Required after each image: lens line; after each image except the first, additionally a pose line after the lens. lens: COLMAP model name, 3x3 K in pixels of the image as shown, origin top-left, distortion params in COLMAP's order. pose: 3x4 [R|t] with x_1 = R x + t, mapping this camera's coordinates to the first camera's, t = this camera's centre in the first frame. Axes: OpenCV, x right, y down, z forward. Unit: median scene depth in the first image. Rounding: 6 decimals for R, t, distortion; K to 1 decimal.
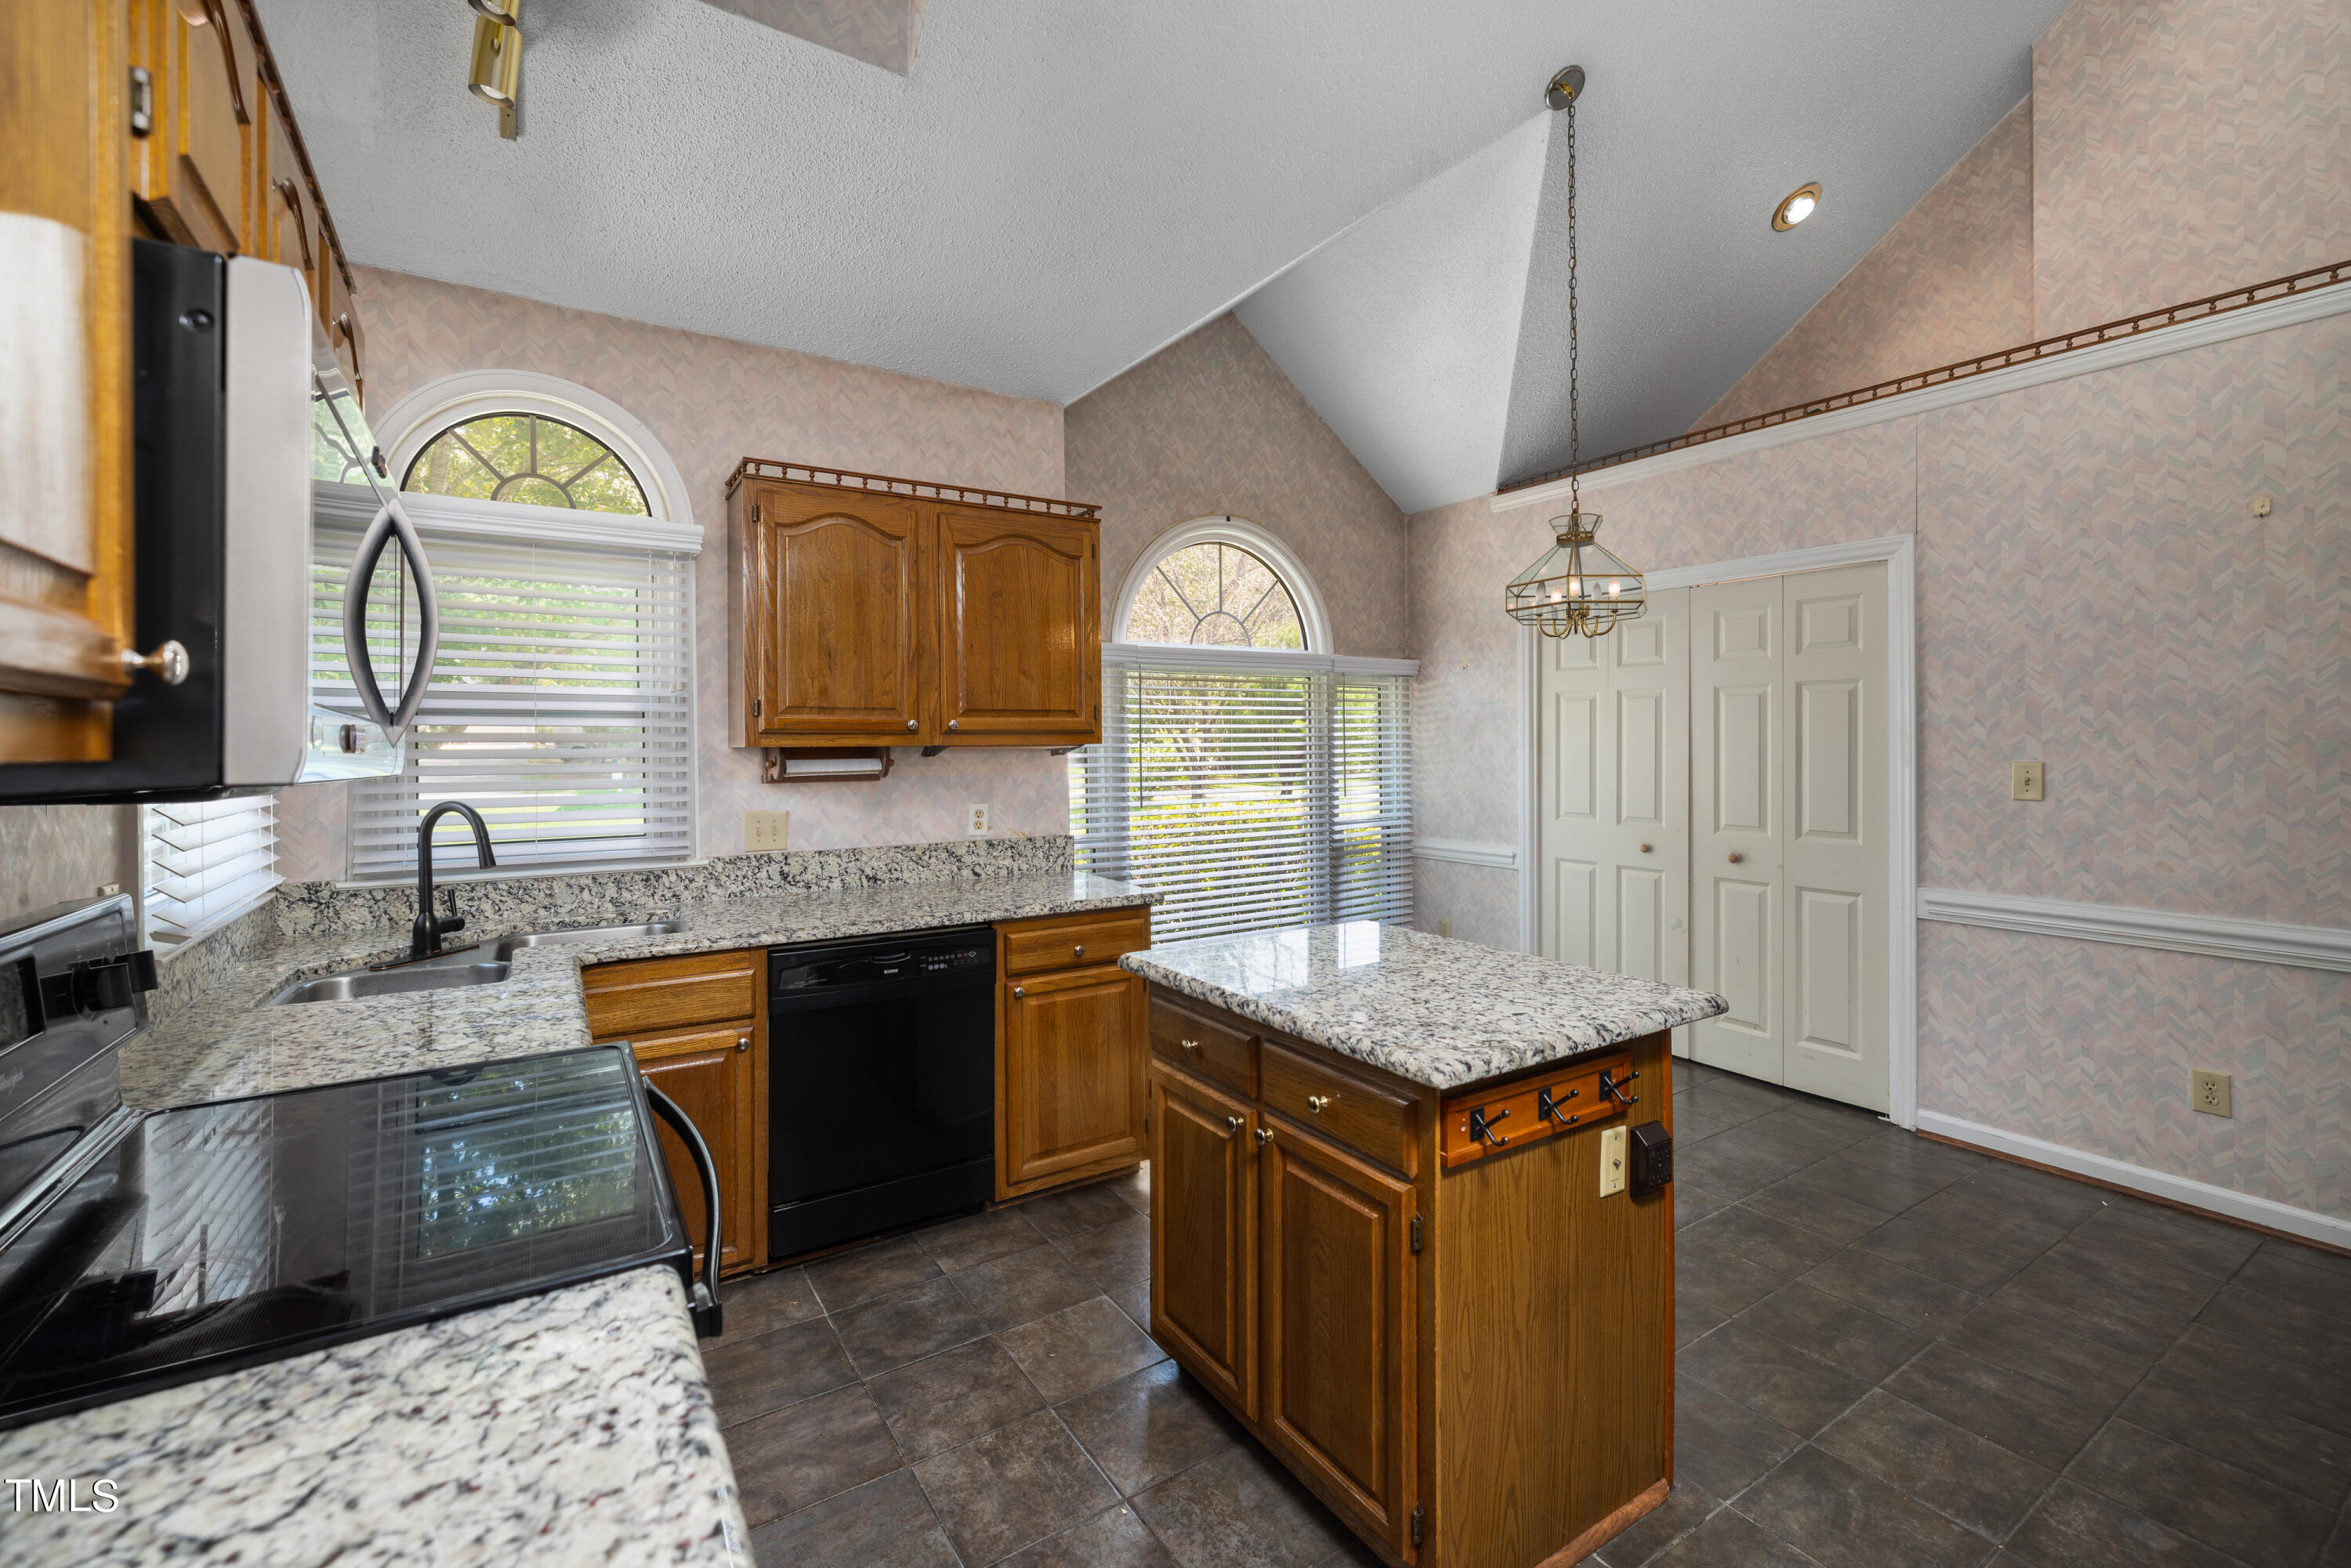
lens RADIAL K [[987.4, 0, 1174.6], [0, 987.4, 746.5], [0, 0, 1]] dist [-0.000224, -0.000008]
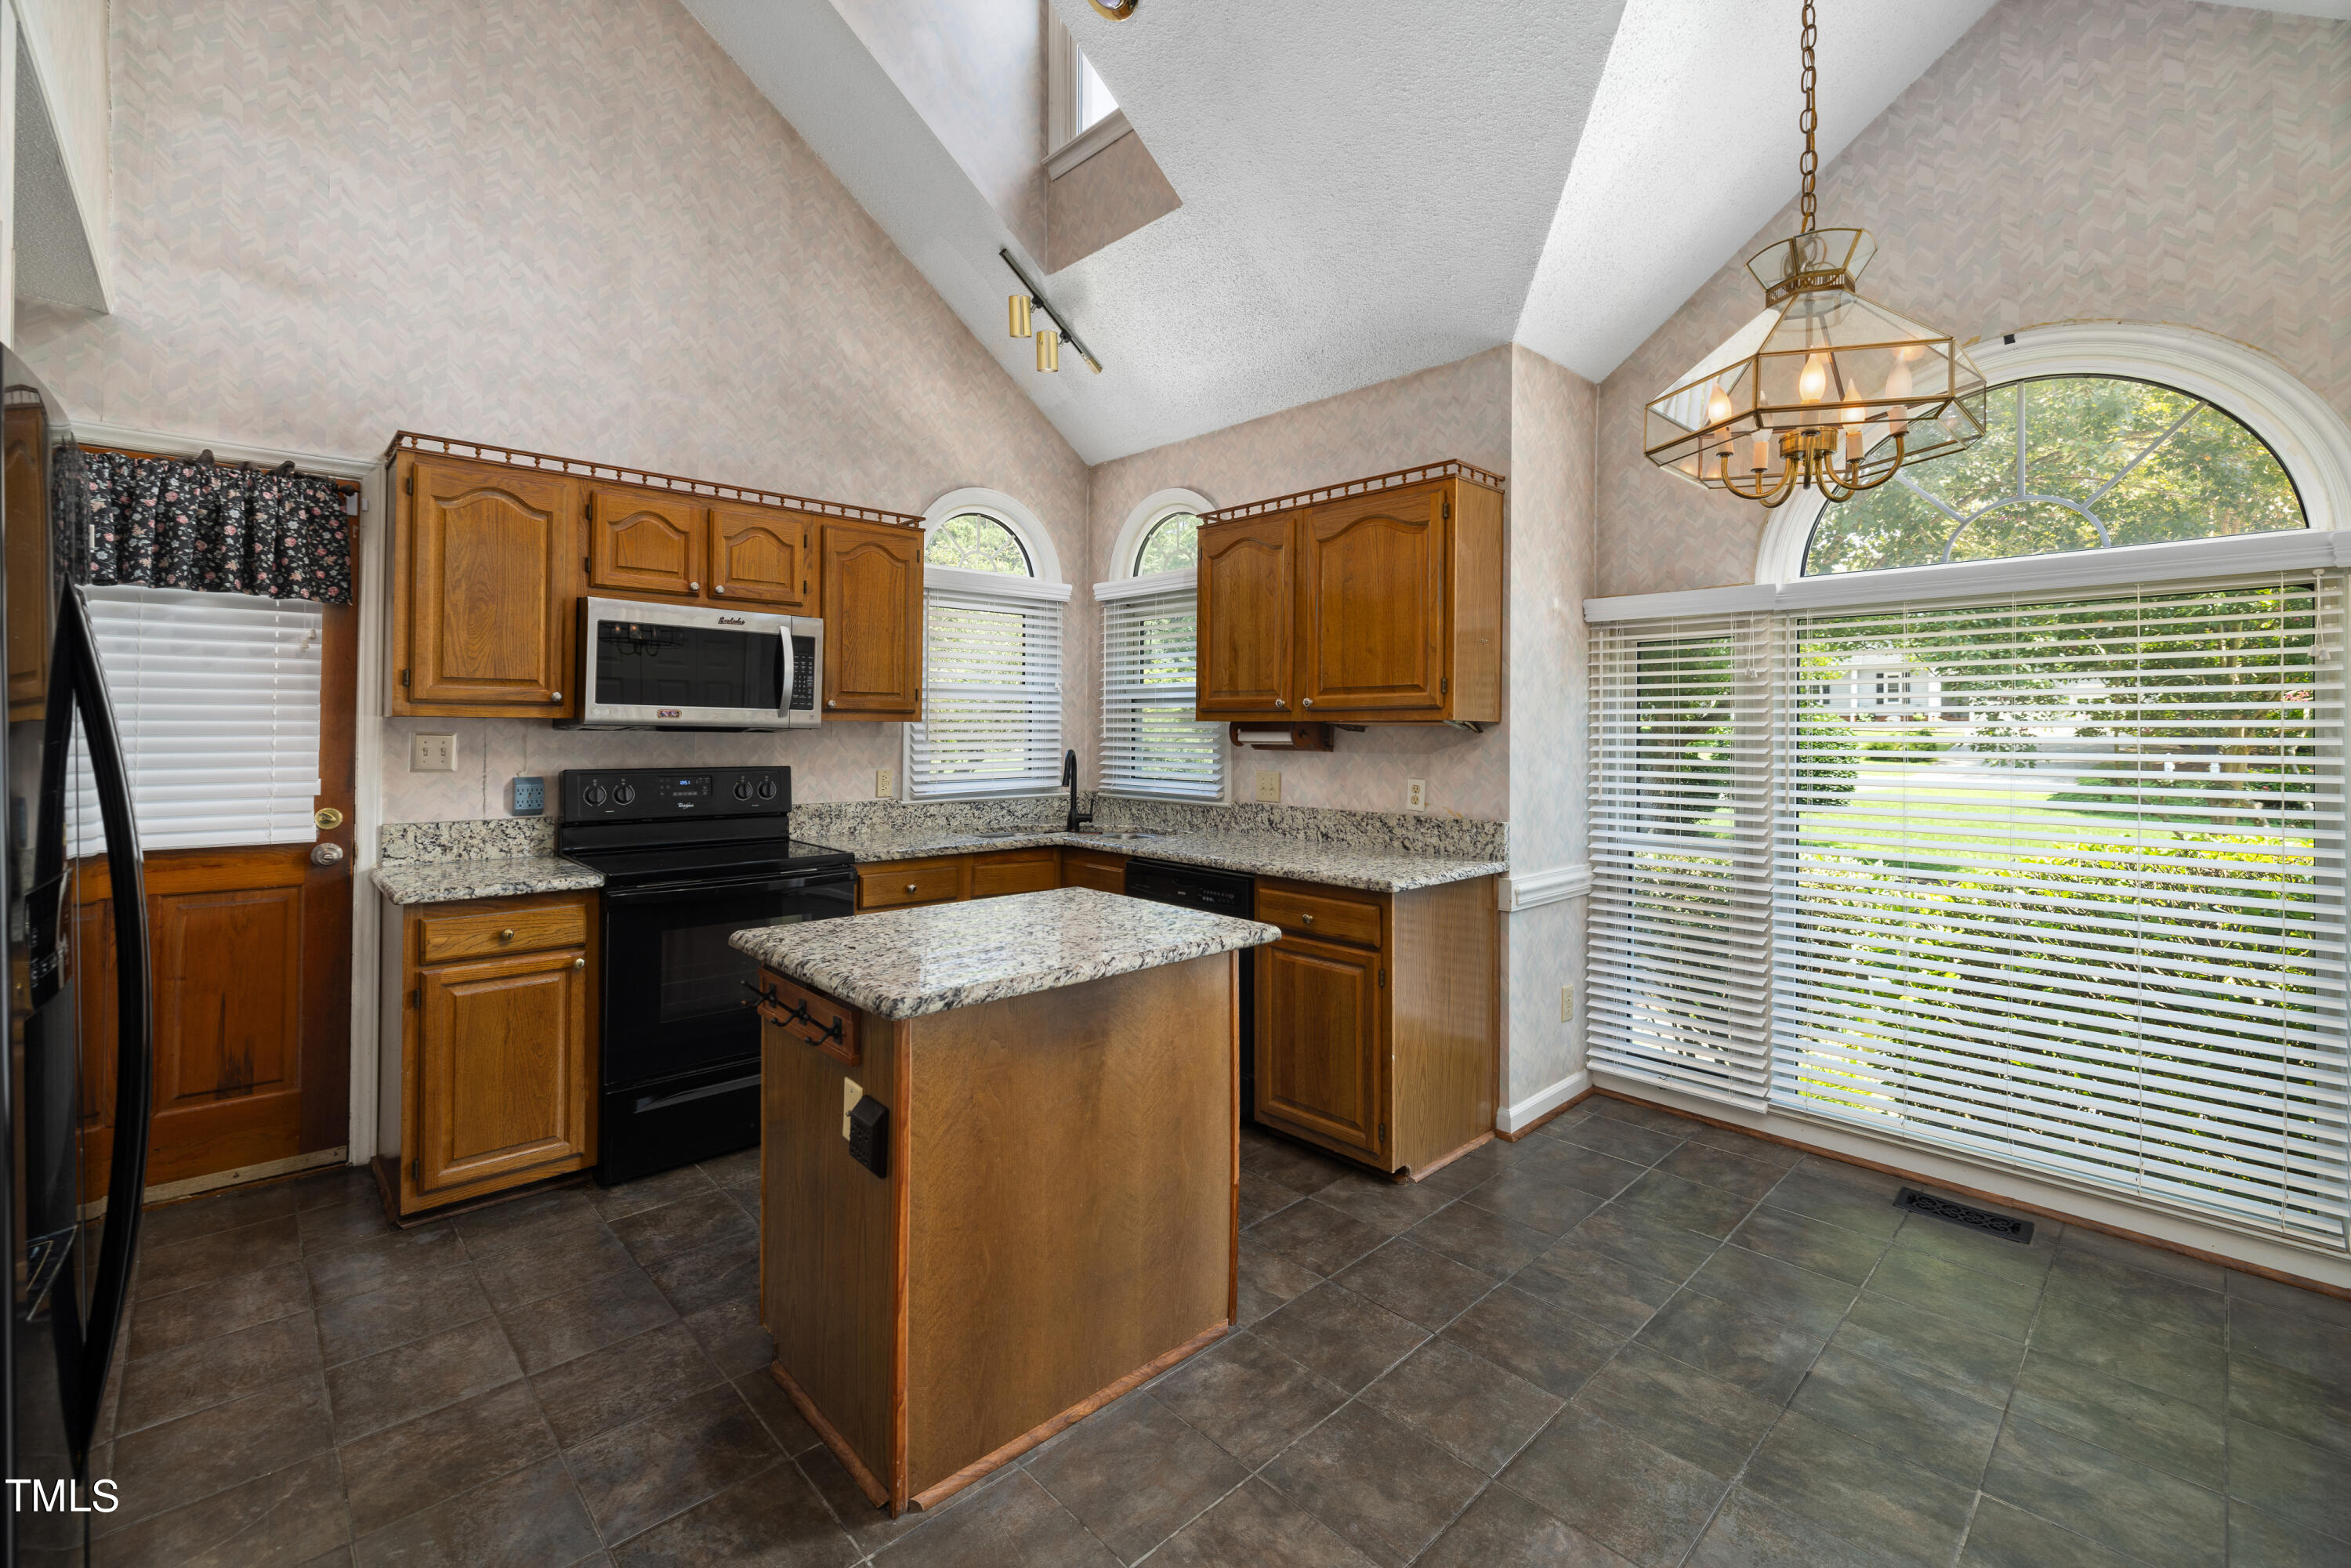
lens RADIAL K [[1001.1, 0, 1174.1], [0, 1001.1, 714.6], [0, 0, 1]] dist [0.000068, 0.000049]
pose [[0.184132, -0.002295, -0.982899, 0.802768], [-0.005549, 0.999979, -0.003375, -0.003692], [0.982886, 0.006076, 0.184115, 0.593051]]
